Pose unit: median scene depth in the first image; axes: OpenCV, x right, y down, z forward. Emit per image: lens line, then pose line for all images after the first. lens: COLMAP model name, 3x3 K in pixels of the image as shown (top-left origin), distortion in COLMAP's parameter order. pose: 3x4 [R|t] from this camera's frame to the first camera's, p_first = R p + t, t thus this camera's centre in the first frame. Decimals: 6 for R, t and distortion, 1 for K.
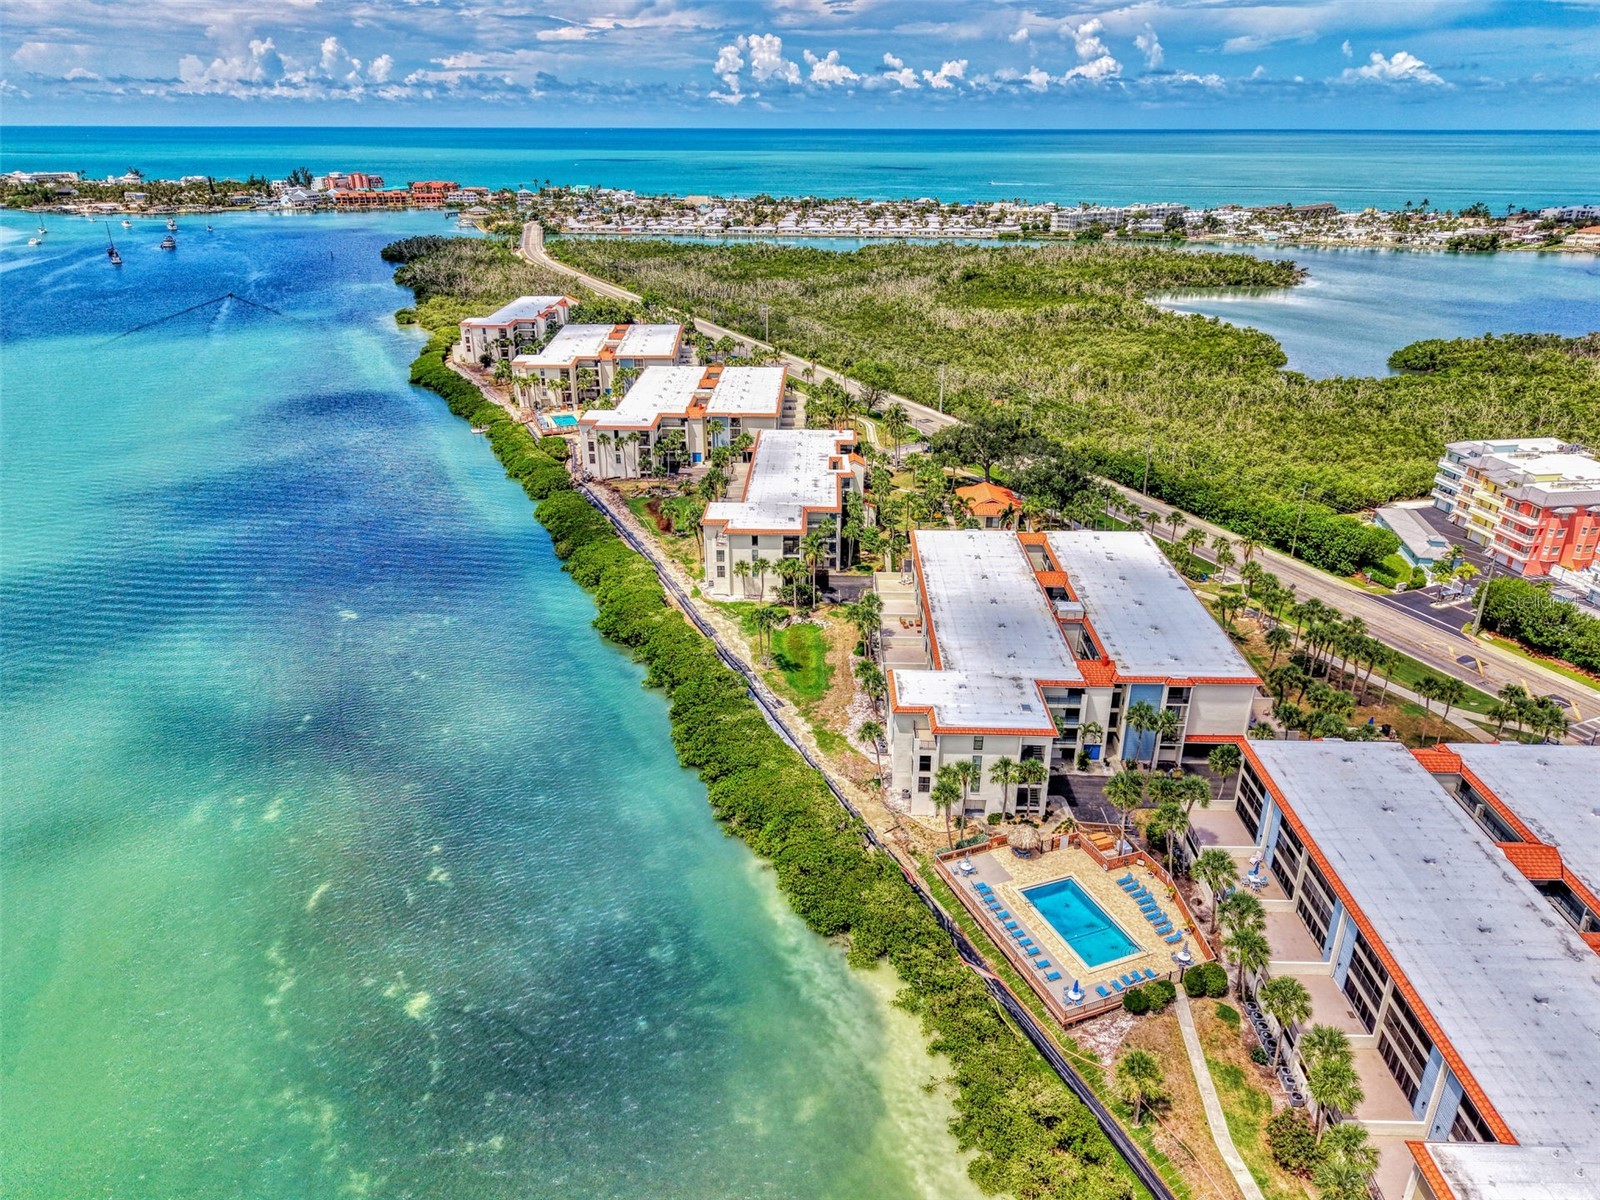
lens RADIAL K [[1101.4, 0, 813.1], [0, 1101.4, 600.4], [0, 0, 1]] dist [0.023381, -0.001730]
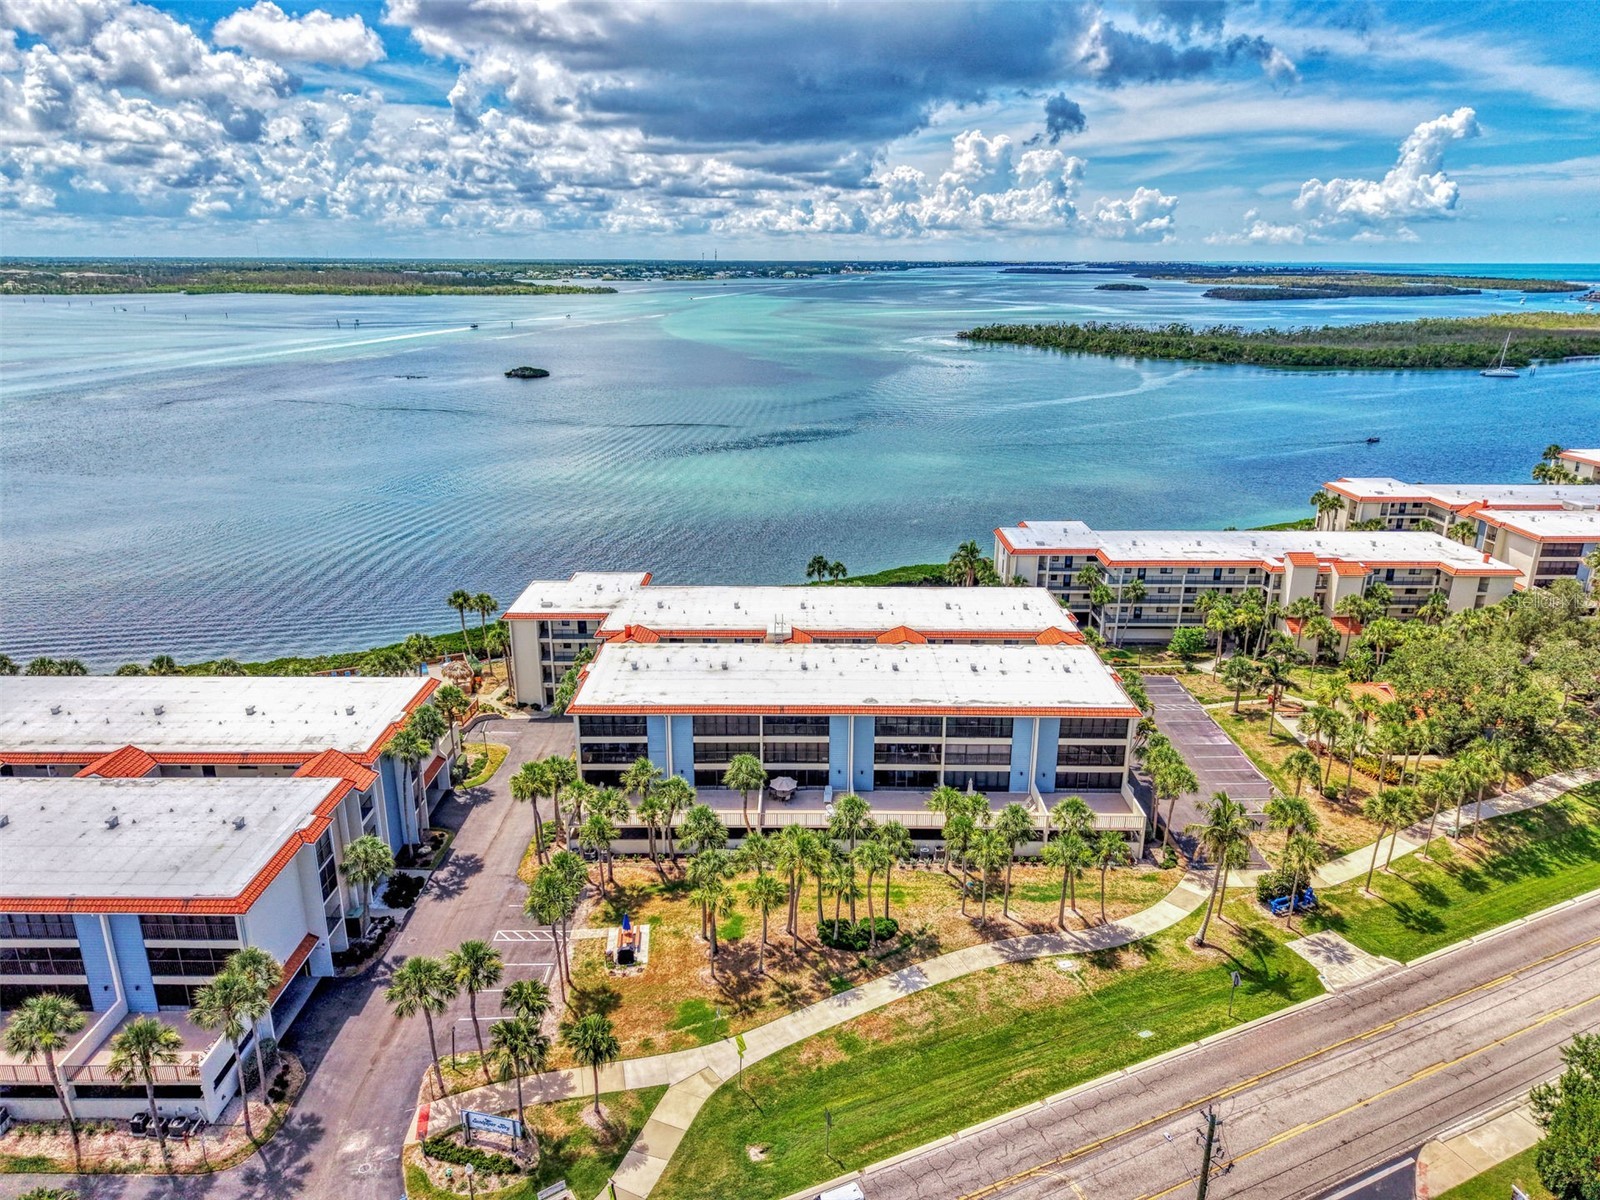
lens RADIAL K [[1079.7, 0, 797.1], [0, 1079.7, 599.9], [0, 0, 1]] dist [0.017916, -0.010054]
pose [[0.008401, 0.297125, -0.954802, 1.039805], [-0.398833, 0.876596, 0.269279, -0.244385], [0.916985, 0.378544, 0.125868, 0.973336]]
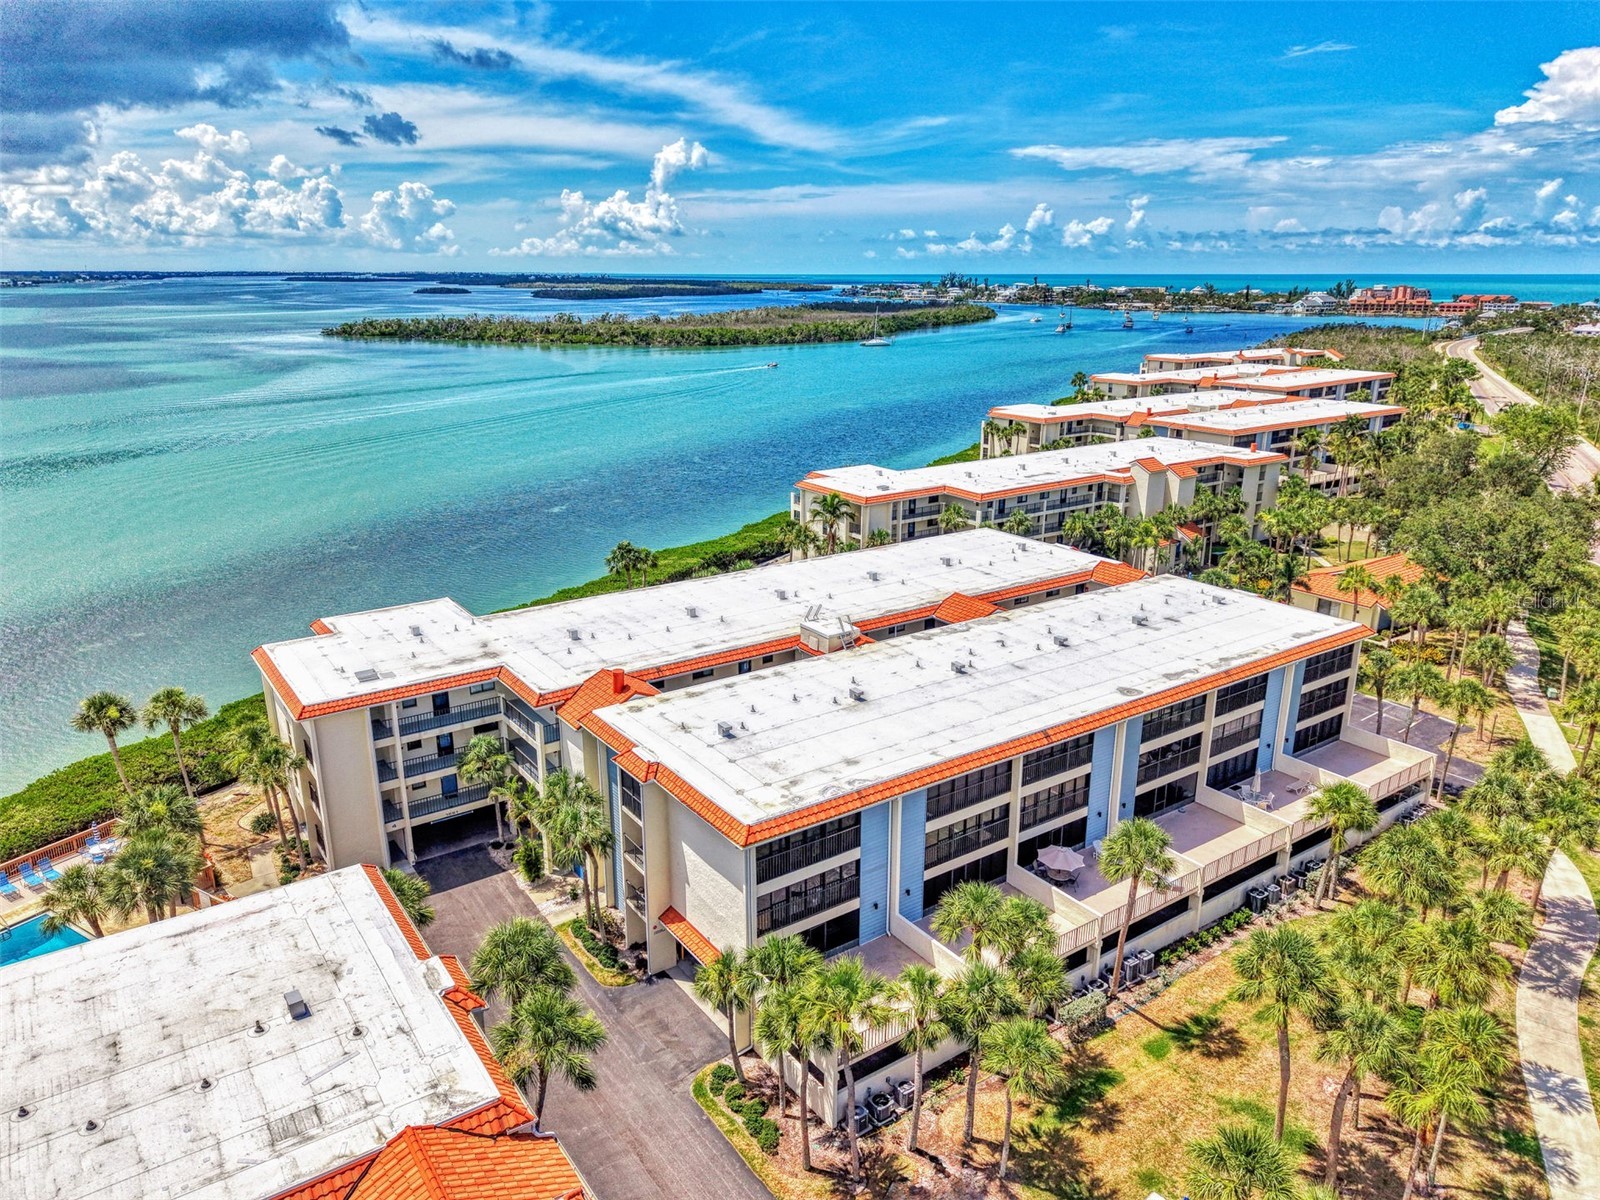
lens RADIAL K [[1108.1, 0, 797.6], [0, 1108.1, 611.6], [0, 0, 1]] dist [-0.013298, 0.009711]
pose [[0.586099, 0.235439, -0.775278, 0.649545], [-0.319304, 0.946532, 0.046057, -0.021364], [0.744669, 0.220556, 0.629939, 0.728129]]
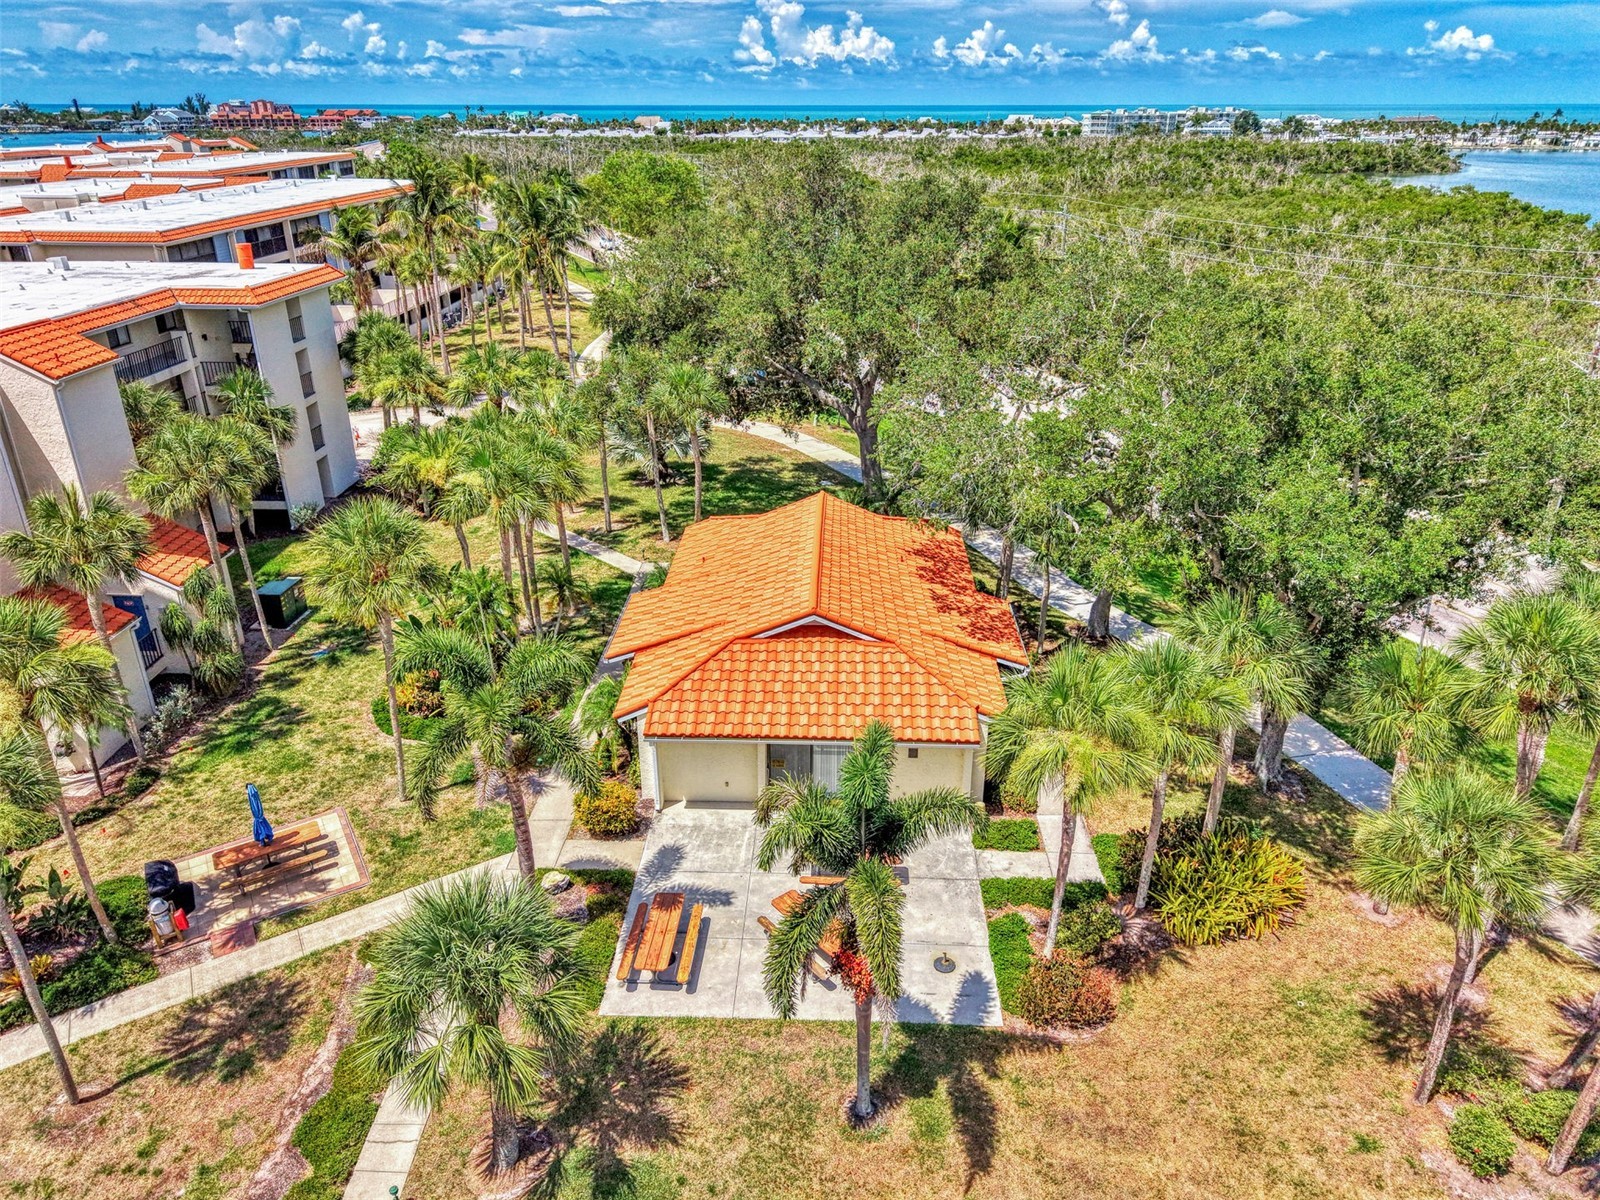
lens RADIAL K [[1094.4, 0, 797.6], [0, 1094.4, 596.7], [0, 0, 1]] dist [0.027899, -0.018576]
pose [[0.999483, 0.007352, -0.031291, 0.253596], [-0.006910, 0.999875, 0.014200, -0.147543], [0.031392, -0.013977, 0.999409, 1.303642]]
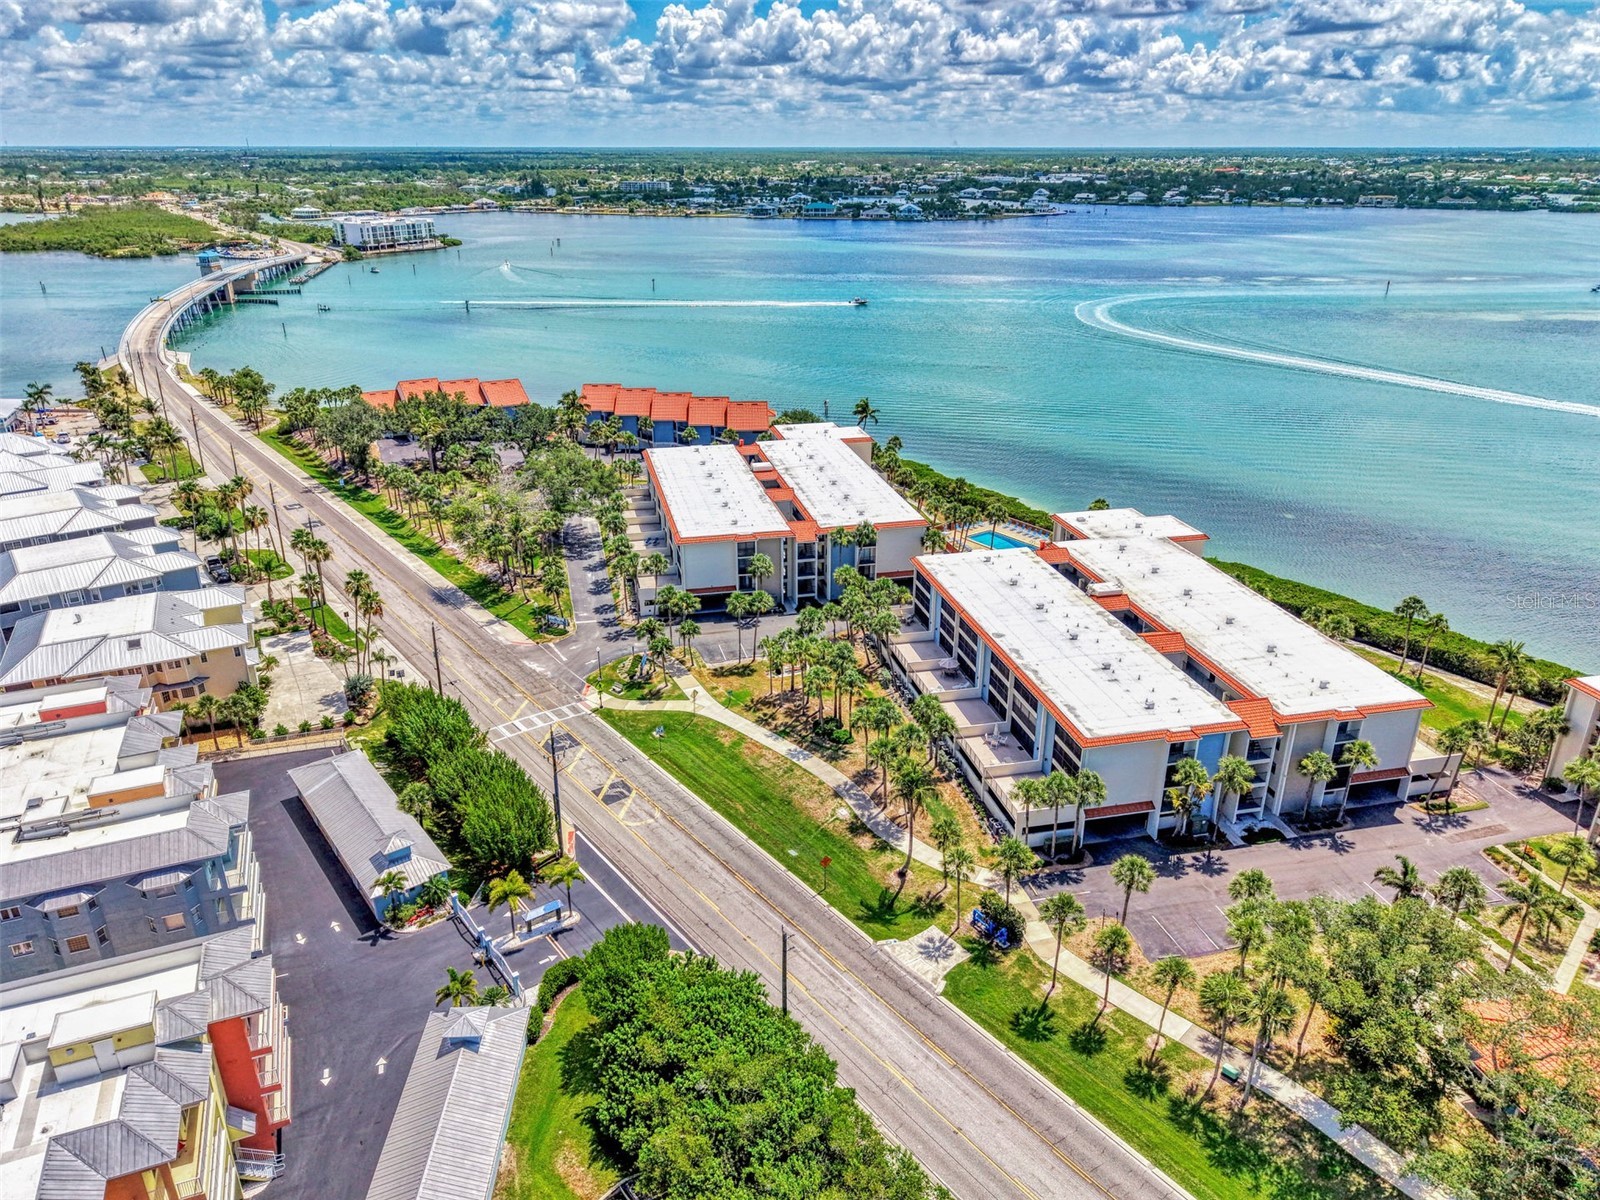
lens RADIAL K [[1074.1, 0, 797.7], [0, 1074.1, 609.2], [0, 0, 1]] dist [0.011750, -0.006325]
pose [[-0.973493, 0.086518, -0.211722, 0.727614], [-0.094378, 0.691254, 0.716422, -0.648627], [0.208337, 0.717413, -0.664766, 1.675940]]
